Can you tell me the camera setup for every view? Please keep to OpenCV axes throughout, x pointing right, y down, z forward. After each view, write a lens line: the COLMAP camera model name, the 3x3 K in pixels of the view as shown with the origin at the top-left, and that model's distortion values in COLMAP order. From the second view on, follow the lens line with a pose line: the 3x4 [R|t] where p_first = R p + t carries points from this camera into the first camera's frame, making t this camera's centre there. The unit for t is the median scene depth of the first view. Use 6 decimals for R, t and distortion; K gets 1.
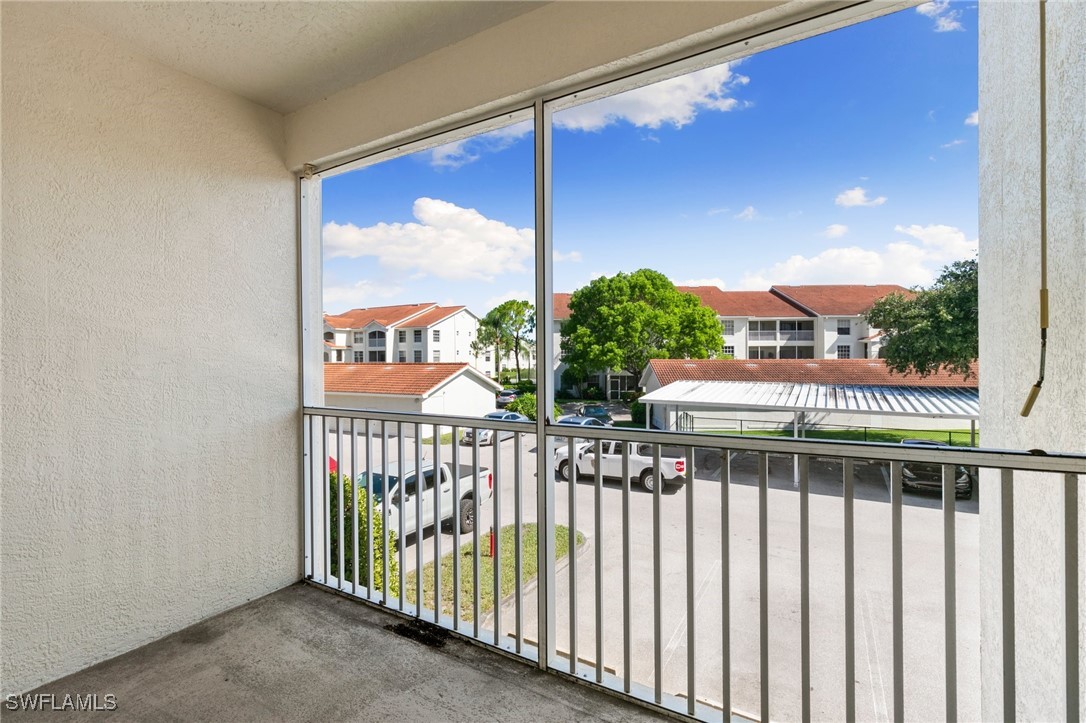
lens RADIAL K [[489.0, 0, 533.4], [0, 489.0, 359.9], [0, 0, 1]] dist [0.008697, -0.002792]
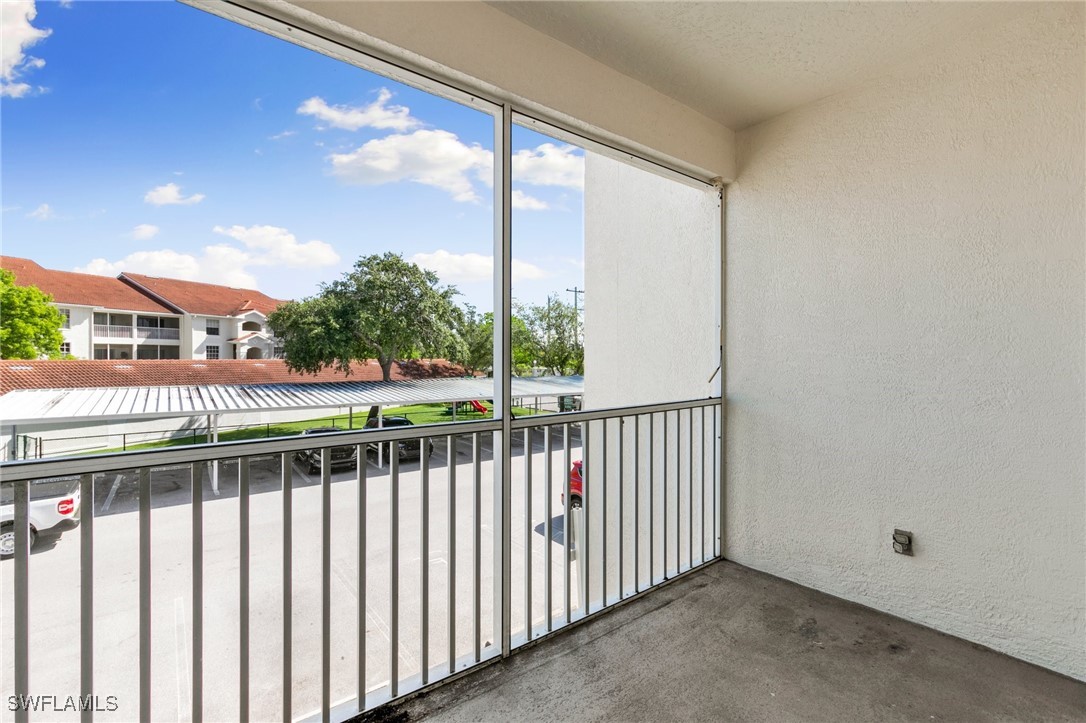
lens RADIAL K [[489.0, 0, 543.9], [0, 489.0, 362.7], [0, 0, 1]] dist [0.008697, -0.002792]
pose [[0.369130, -0.004632, 0.929366, -0.048194], [0.000660, 0.999989, 0.004721, 0.000298], [-0.929378, -0.001129, 0.369128, 0.028843]]
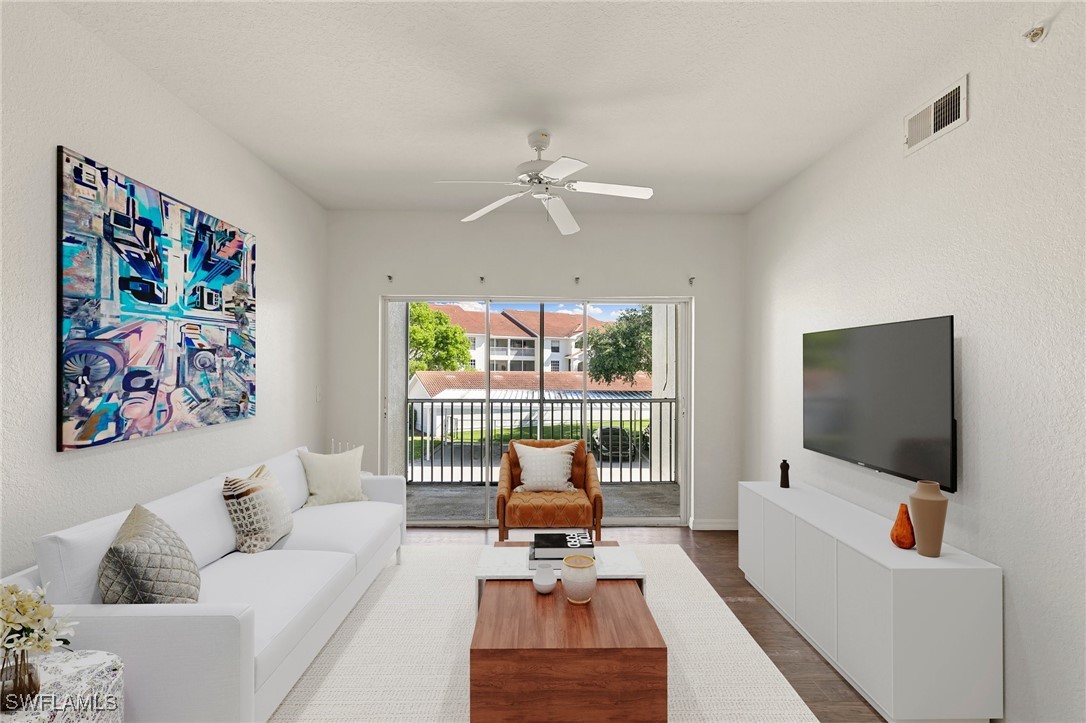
lens RADIAL K [[489.0, 0, 539.4], [0, 489.0, 371.0], [0, 0, 1]] dist [0.008697, -0.002792]
pose [[0.854142, 0.006433, 0.520000, -0.079303], [-0.007104, 0.999975, -0.000702, -0.001813], [-0.519992, -0.003094, 0.854166, -0.077227]]
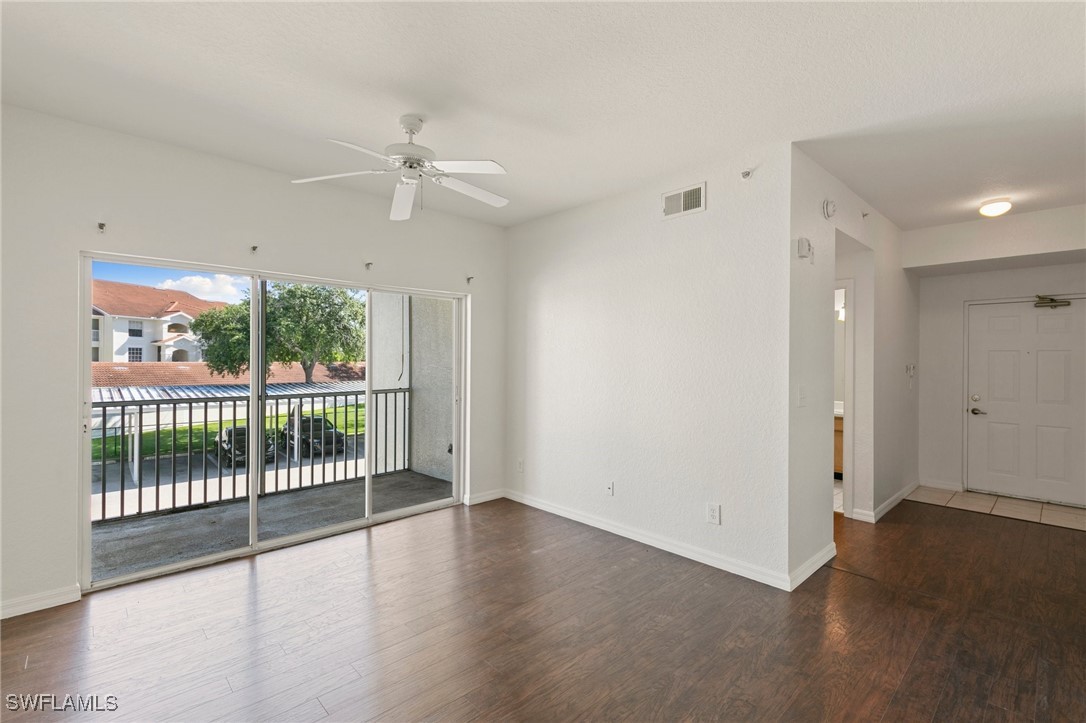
lens RADIAL K [[489.0, 0, 542.4], [0, 489.0, 362.0], [0, 0, 1]] dist [0.008697, -0.002792]
pose [[0.276843, 0.003361, 0.960909, -0.102845], [-0.003376, 0.999991, -0.002525, -0.001771], [-0.960909, -0.002545, 0.276852, -0.053633]]
